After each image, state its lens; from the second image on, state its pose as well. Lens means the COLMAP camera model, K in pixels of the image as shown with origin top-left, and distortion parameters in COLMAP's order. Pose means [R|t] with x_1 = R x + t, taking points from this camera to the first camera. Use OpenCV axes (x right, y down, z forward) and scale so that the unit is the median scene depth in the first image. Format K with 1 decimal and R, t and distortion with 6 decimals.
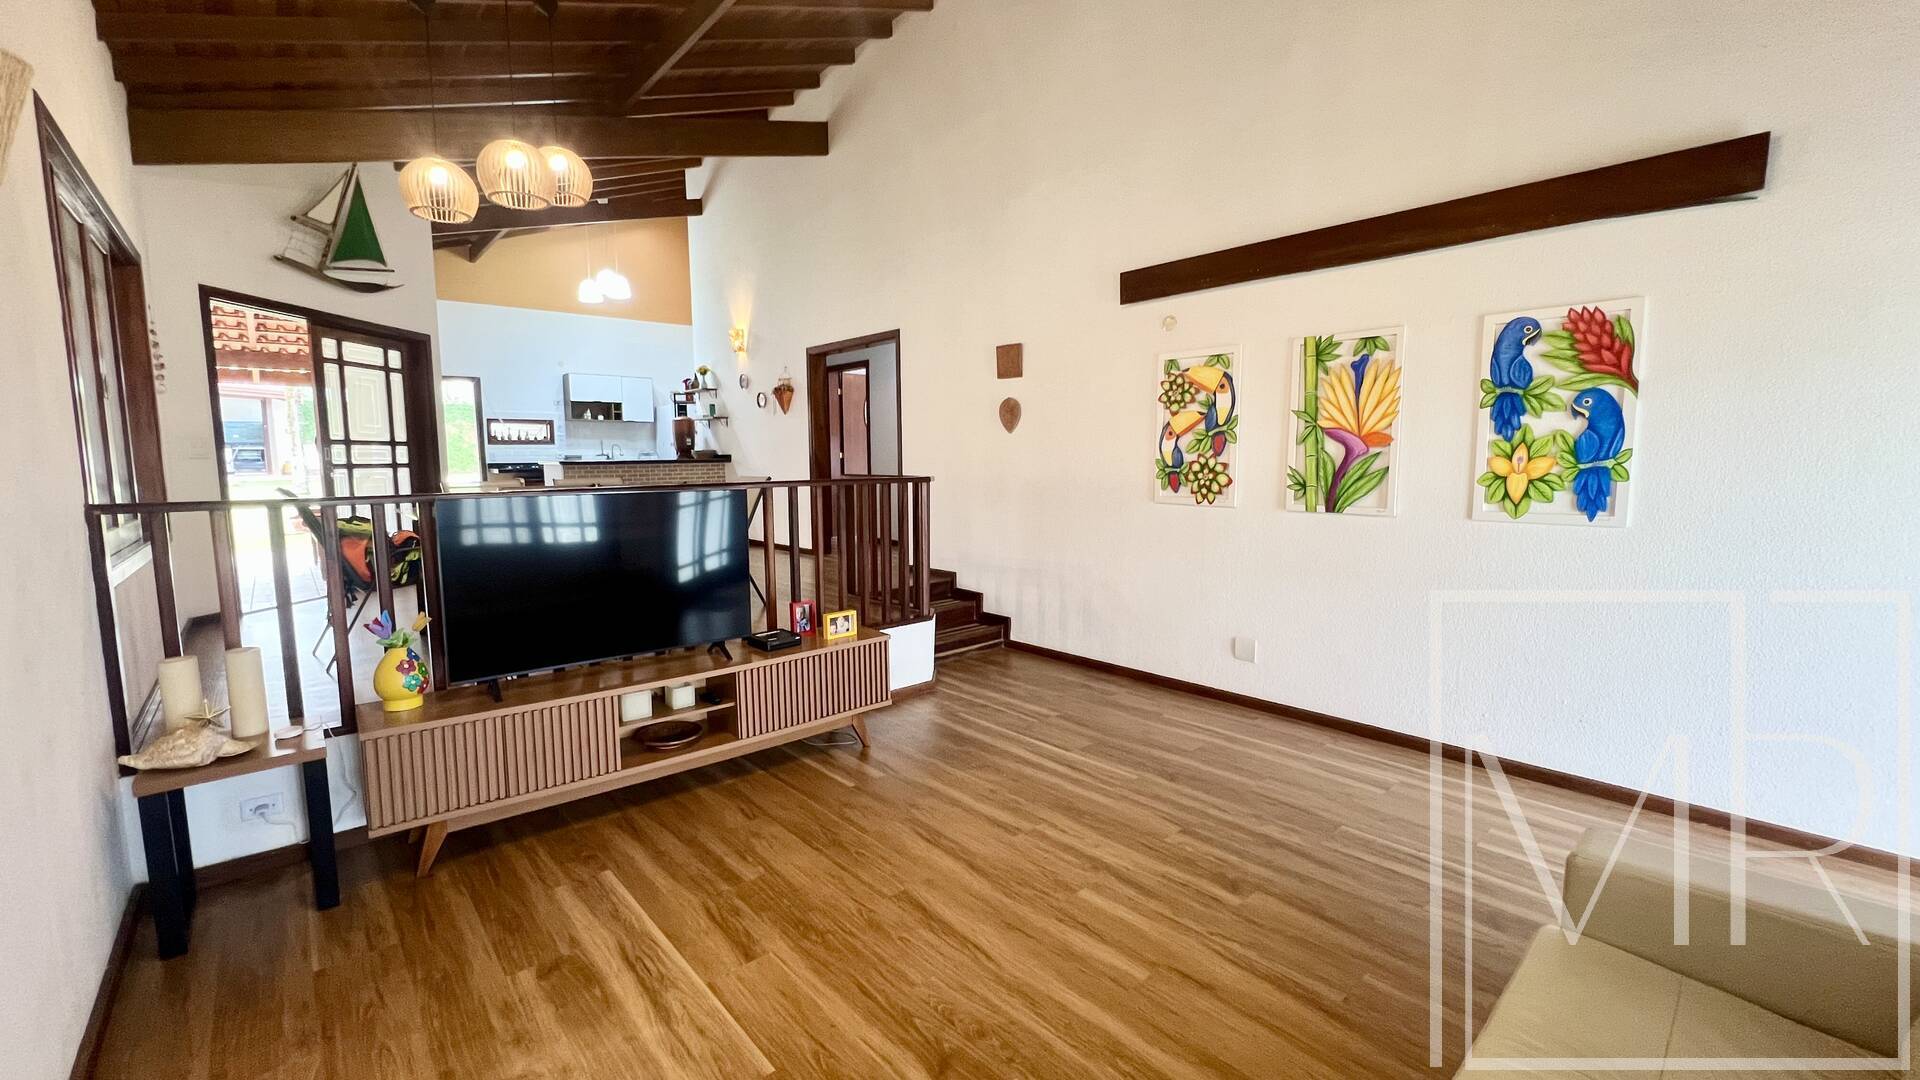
lens RADIAL K [[775.2, 0, 947.7], [0, 775.2, 537.6], [0, 0, 1]] dist [-0.003037, 0.001777]
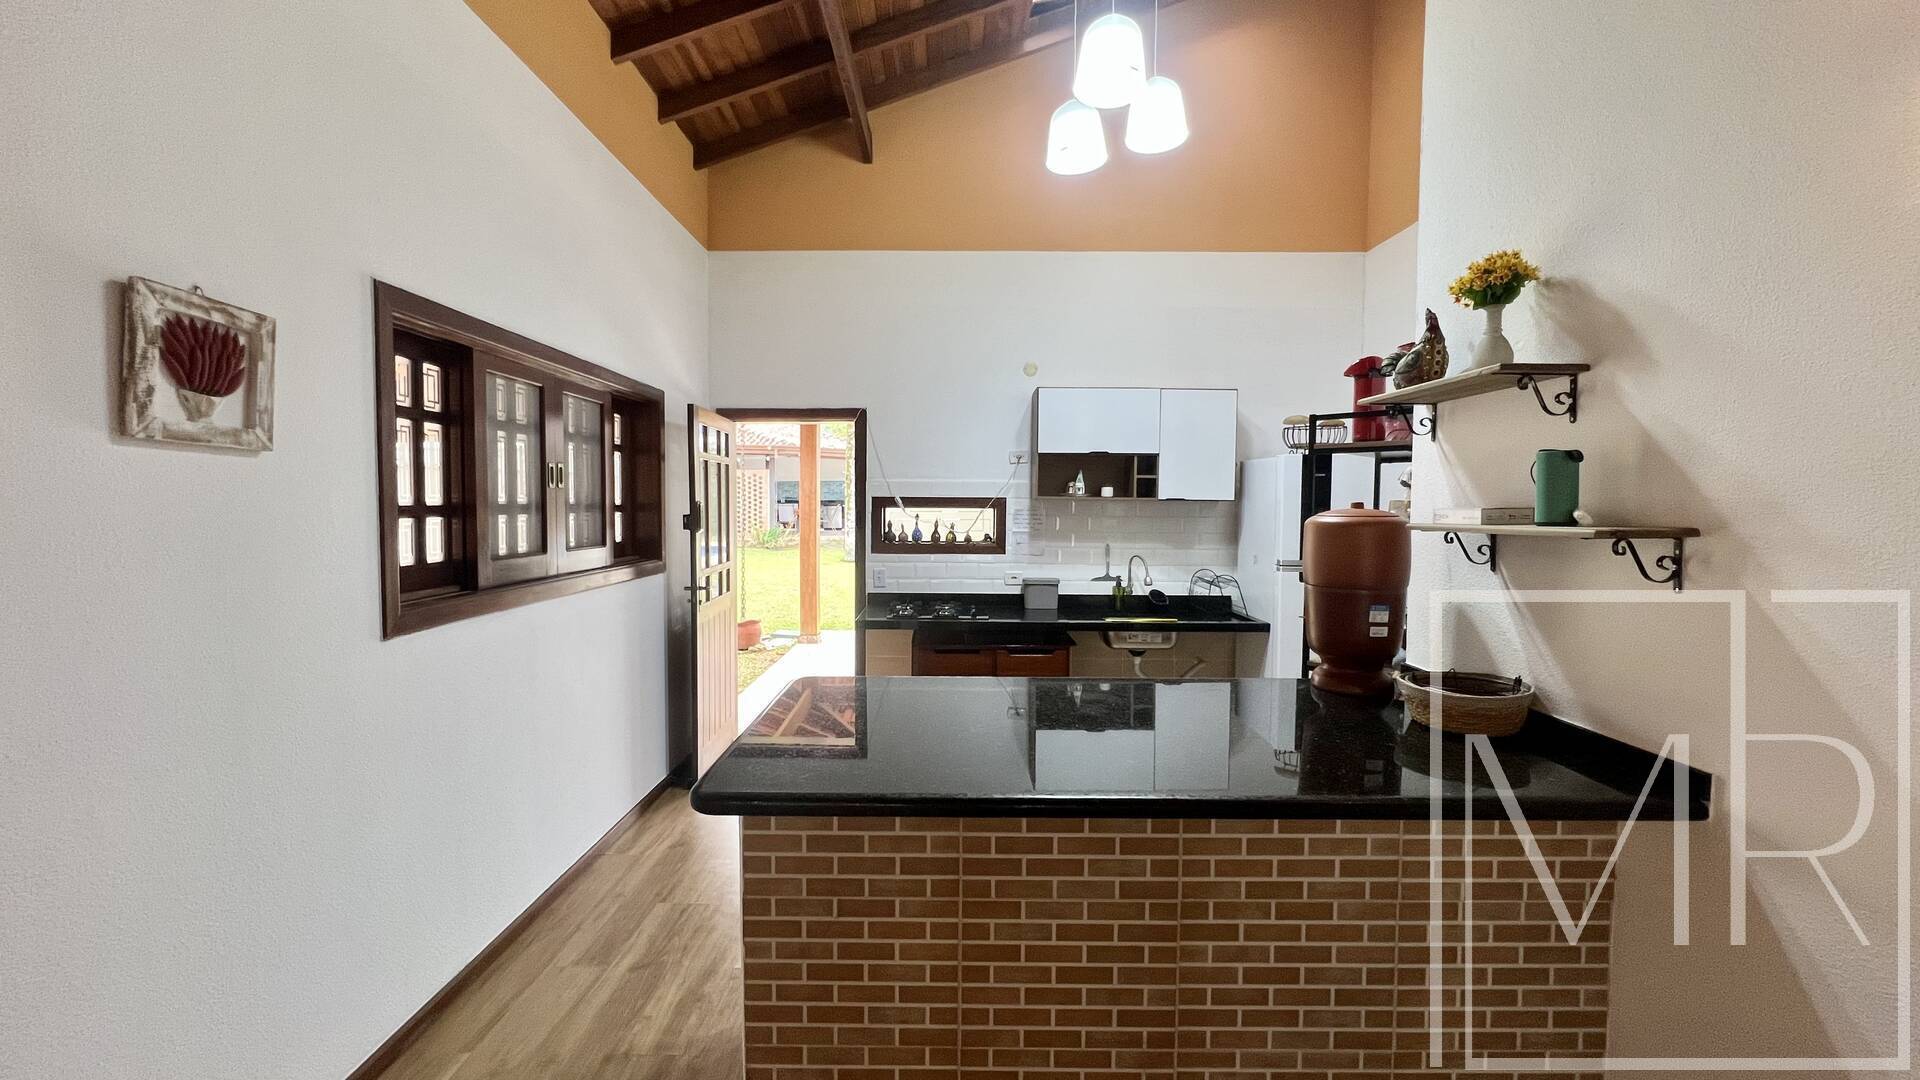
lens RADIAL K [[775.2, 0, 943.7], [0, 775.2, 532.9], [0, 0, 1]] dist [-0.003037, 0.001777]
pose [[0.748472, 0.038669, -0.662038, -0.283013], [-0.083937, 0.995794, -0.036732, -0.131403], [0.657833, 0.083063, 0.748570, 0.753992]]
